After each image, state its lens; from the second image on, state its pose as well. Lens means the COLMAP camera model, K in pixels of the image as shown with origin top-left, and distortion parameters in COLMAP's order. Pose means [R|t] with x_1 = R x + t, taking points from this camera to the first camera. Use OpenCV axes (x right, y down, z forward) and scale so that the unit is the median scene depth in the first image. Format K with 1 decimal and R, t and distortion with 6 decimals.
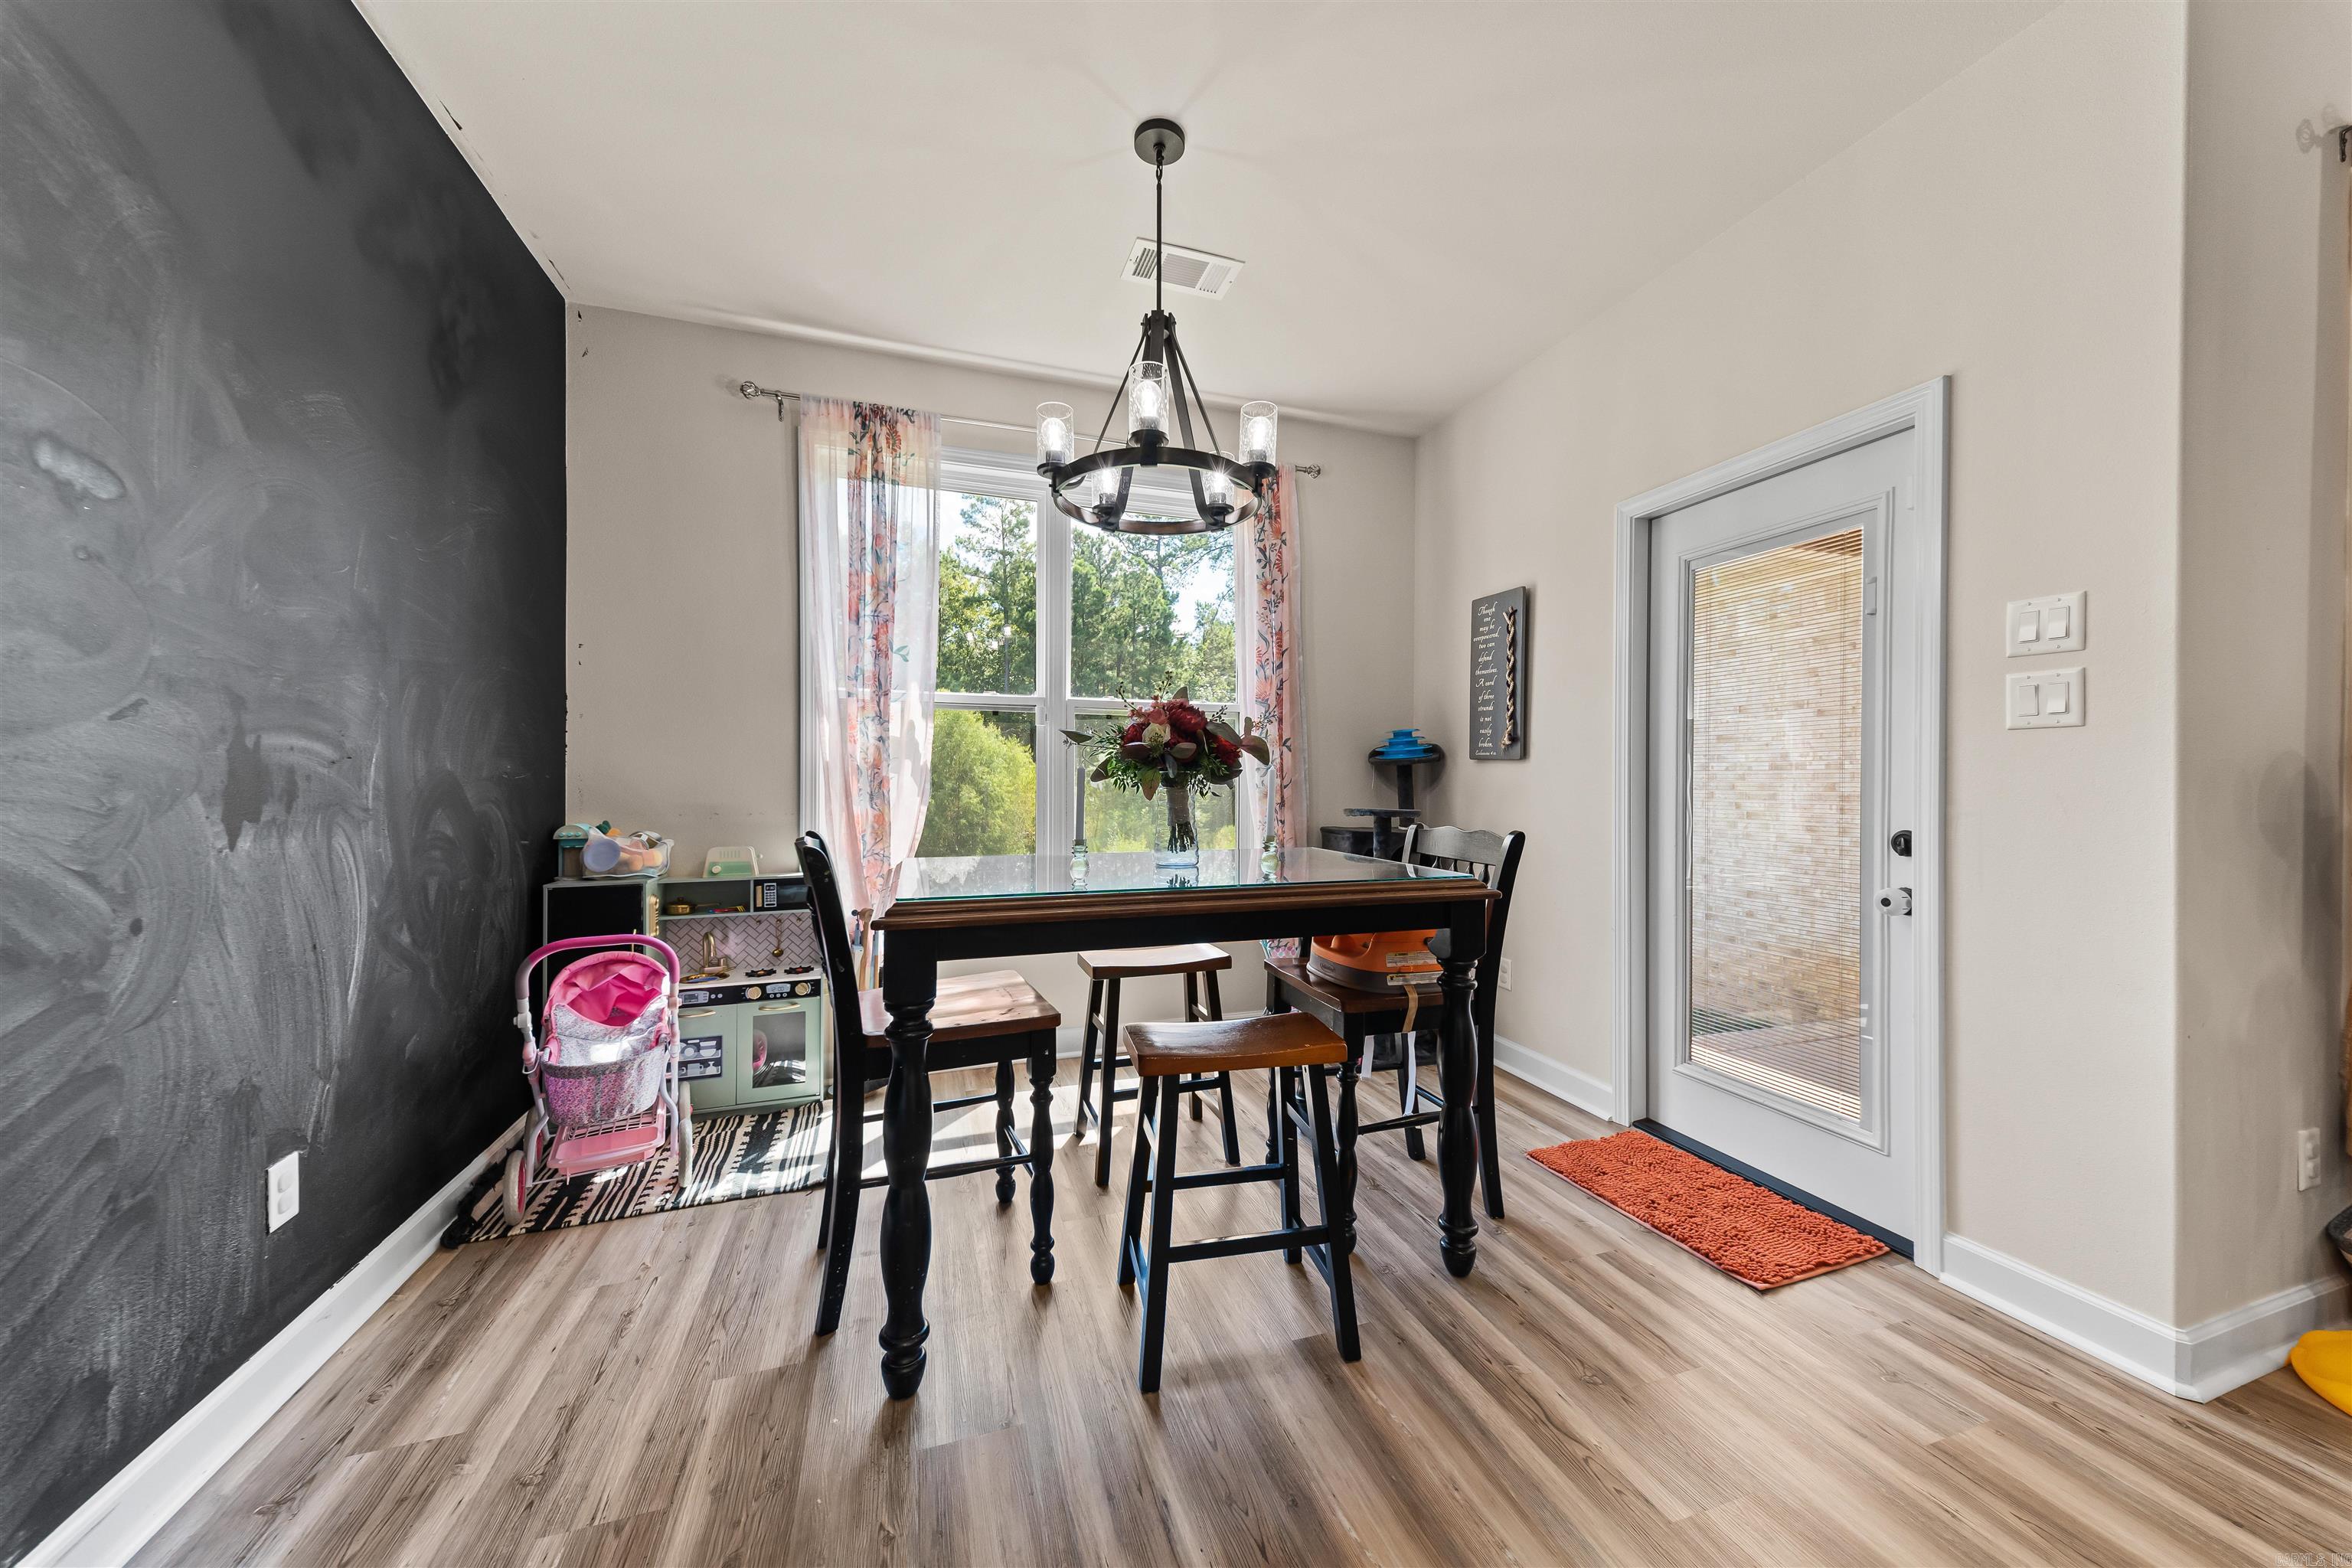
lens RADIAL K [[803.5, 0, 1182.7], [0, 803.5, 781.6], [0, 0, 1]] dist [0.021254, -0.003907]
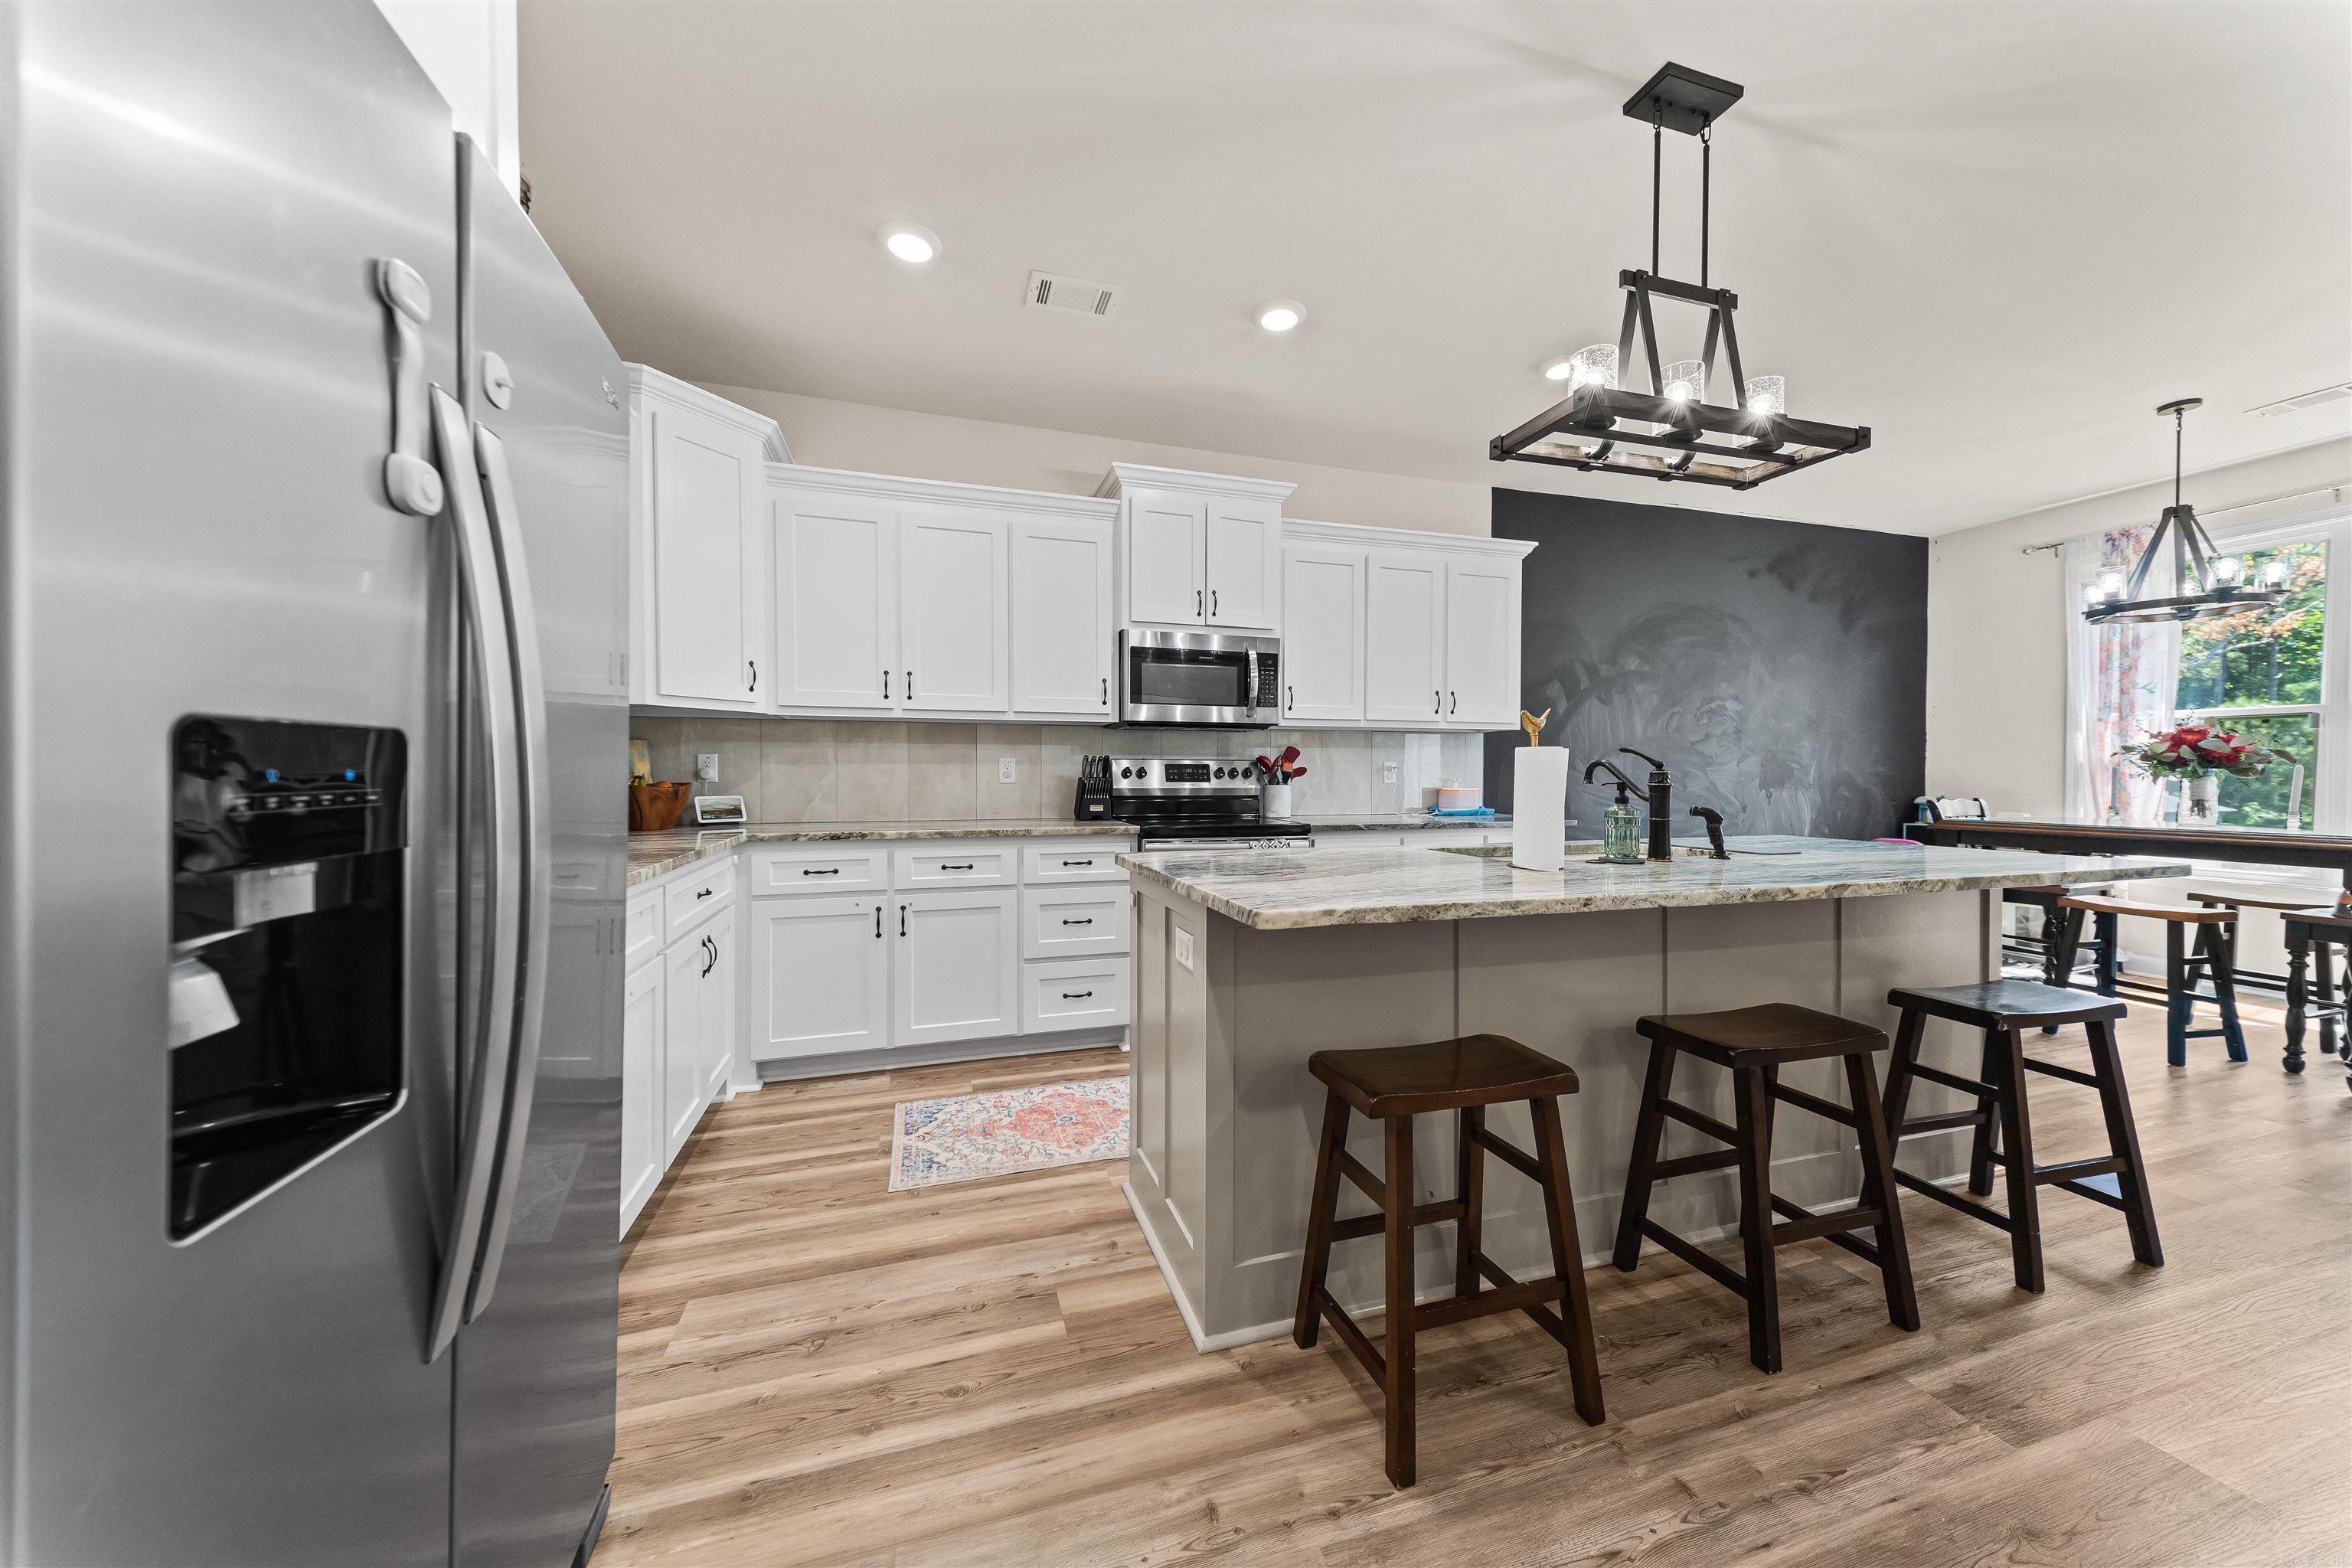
lens RADIAL K [[803.5, 0, 1183.9], [0, 803.5, 783.2], [0, 0, 1]] dist [0.021254, -0.003907]
pose [[-0.032697, 0.006221, -0.999446, 2.097621], [-0.001974, 0.999978, 0.006289, 0.015654], [0.999463, 0.002179, -0.032684, -1.227072]]
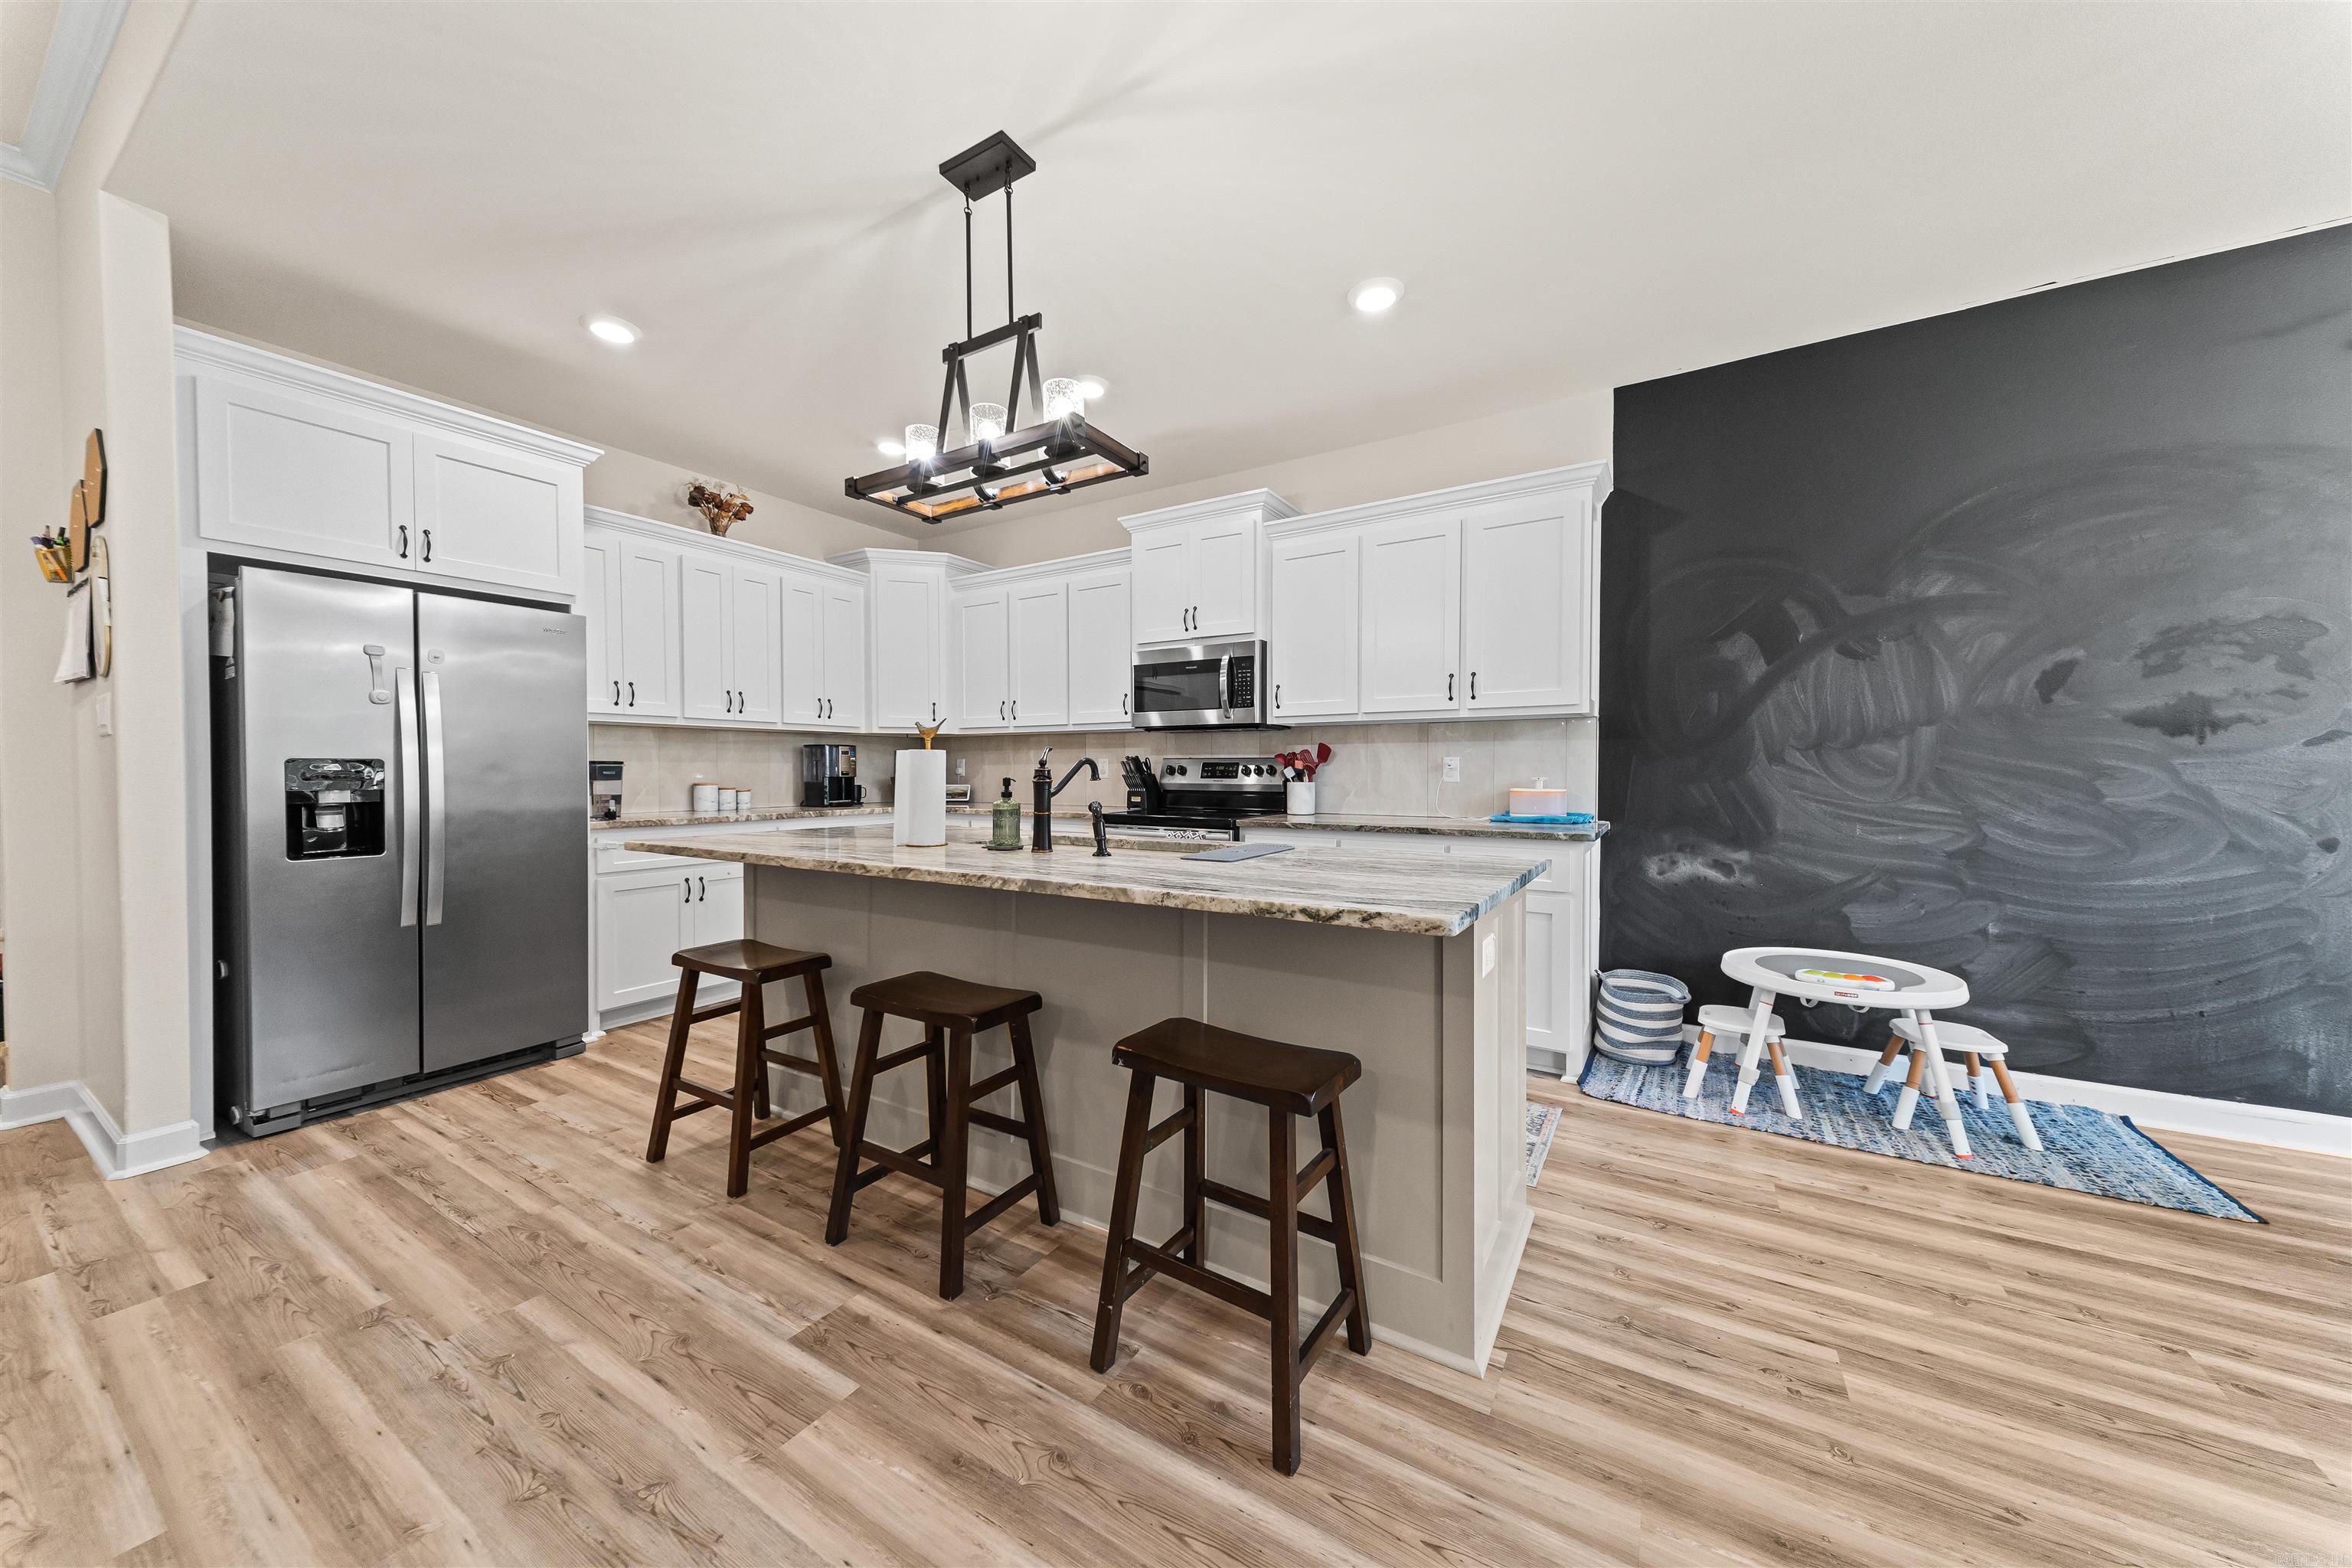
lens RADIAL K [[803.5, 0, 1177.1], [0, 803.5, 778.3], [0, 0, 1]] dist [0.021254, -0.003907]
pose [[-0.778404, -0.000893, -0.627763, 1.513528], [-0.006203, 0.999961, 0.006269, 0.011781], [0.627733, 0.008774, -0.778379, 0.563518]]
